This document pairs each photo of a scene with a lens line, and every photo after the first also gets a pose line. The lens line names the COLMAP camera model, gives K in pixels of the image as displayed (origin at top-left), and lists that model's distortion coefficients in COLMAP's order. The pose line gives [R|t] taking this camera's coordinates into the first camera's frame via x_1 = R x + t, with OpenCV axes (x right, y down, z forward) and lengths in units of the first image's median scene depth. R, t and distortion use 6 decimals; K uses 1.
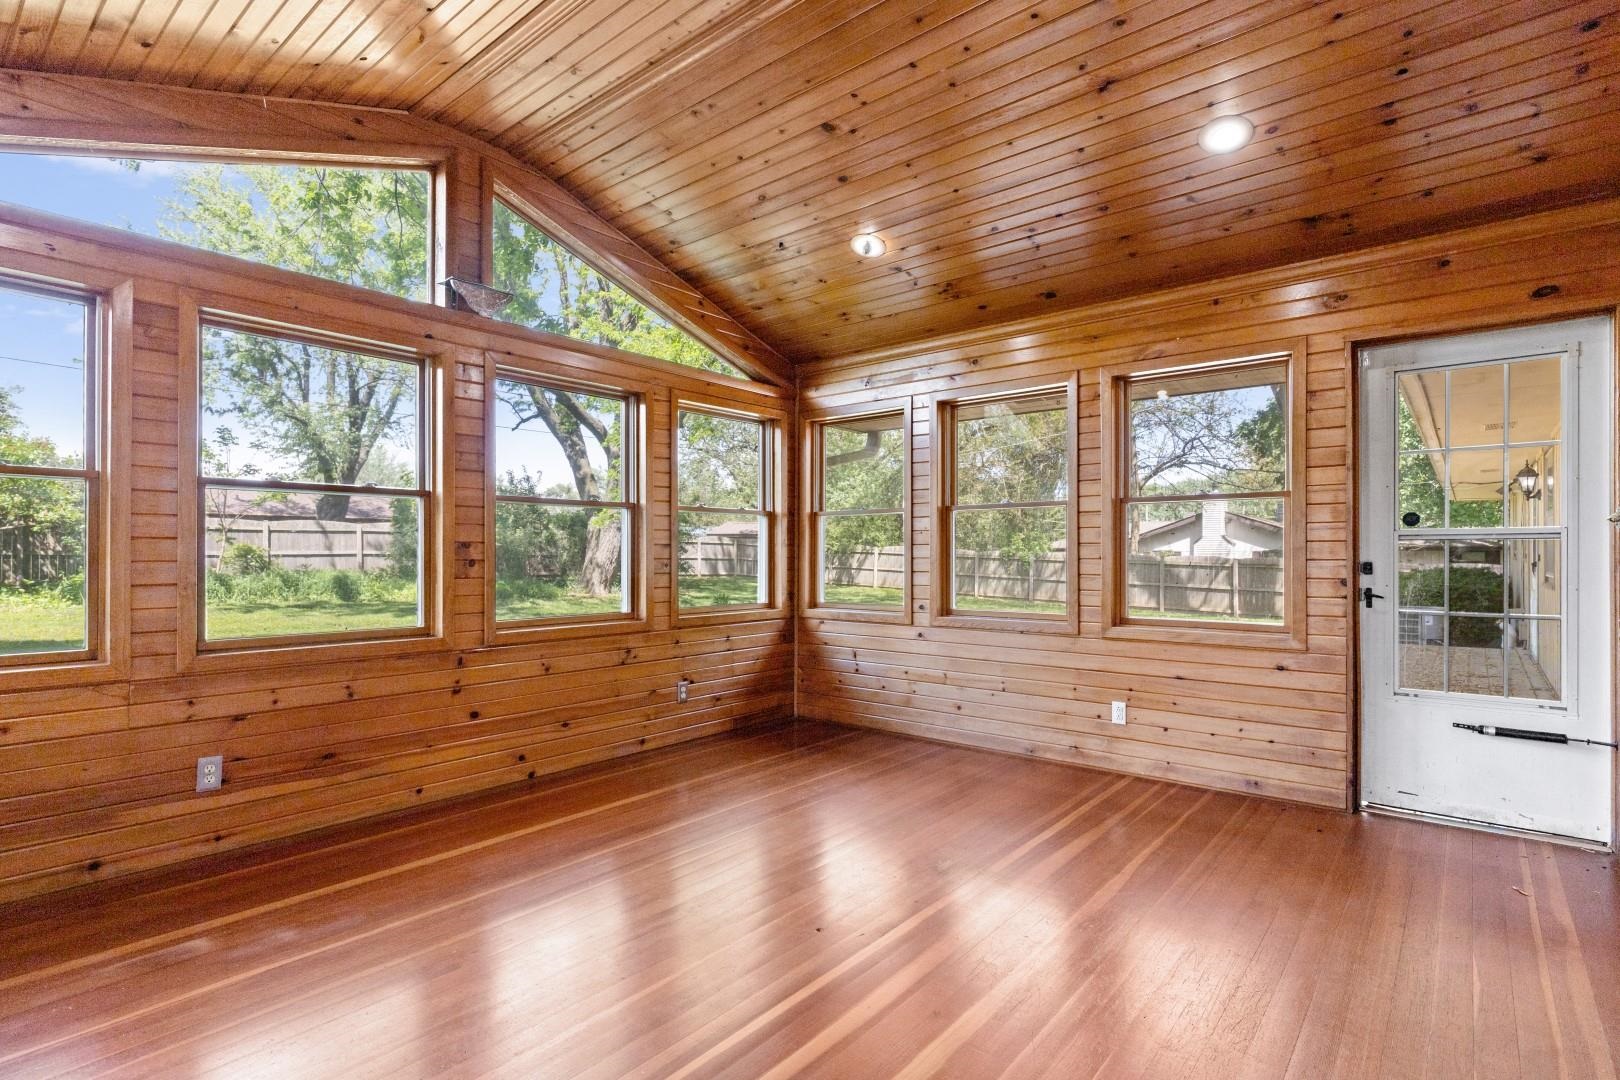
lens RADIAL K [[796.8, 0, 789.4], [0, 796.8, 553.7], [0, 0, 1]] dist [-0.002867, -0.000509]
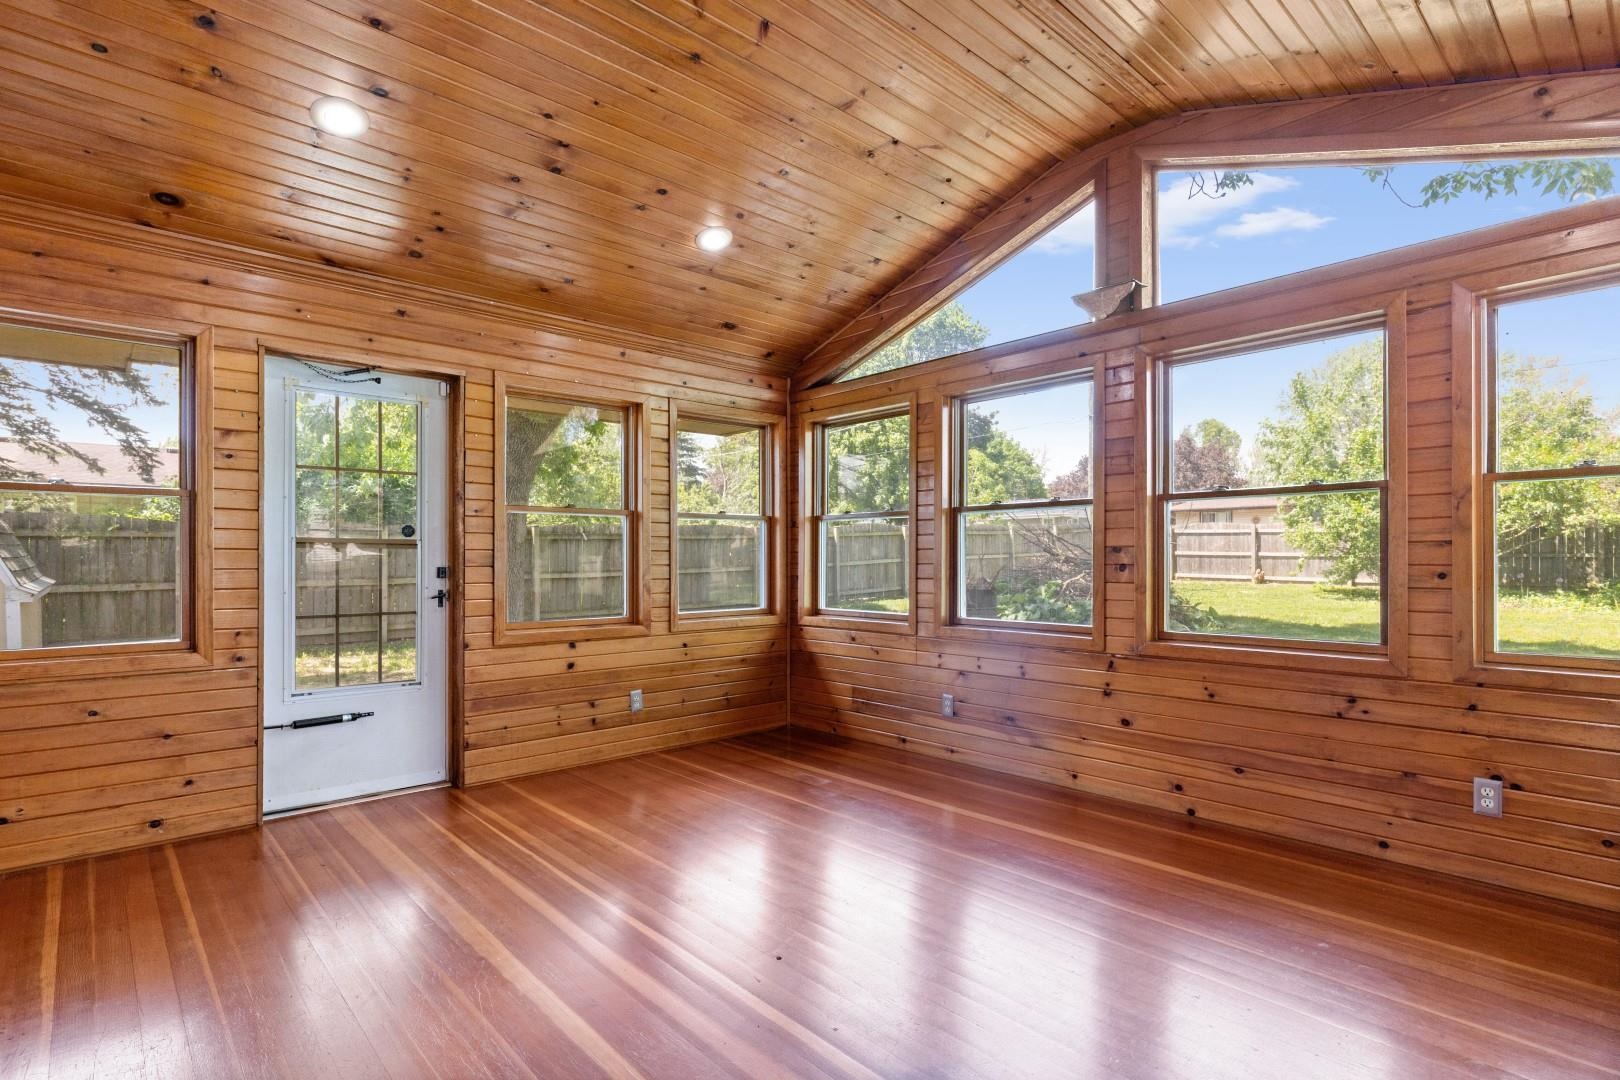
lens RADIAL K [[803.3, 0, 817.3], [0, 803.3, 562.0], [0, 0, 1]] dist [-0.004456, -0.001345]
pose [[-0.123286, 0.001194, -0.992370, 0.642187], [0.000521, 0.999999, 0.001138, 0.003521], [0.992371, -0.000376, -0.123287, 0.758250]]
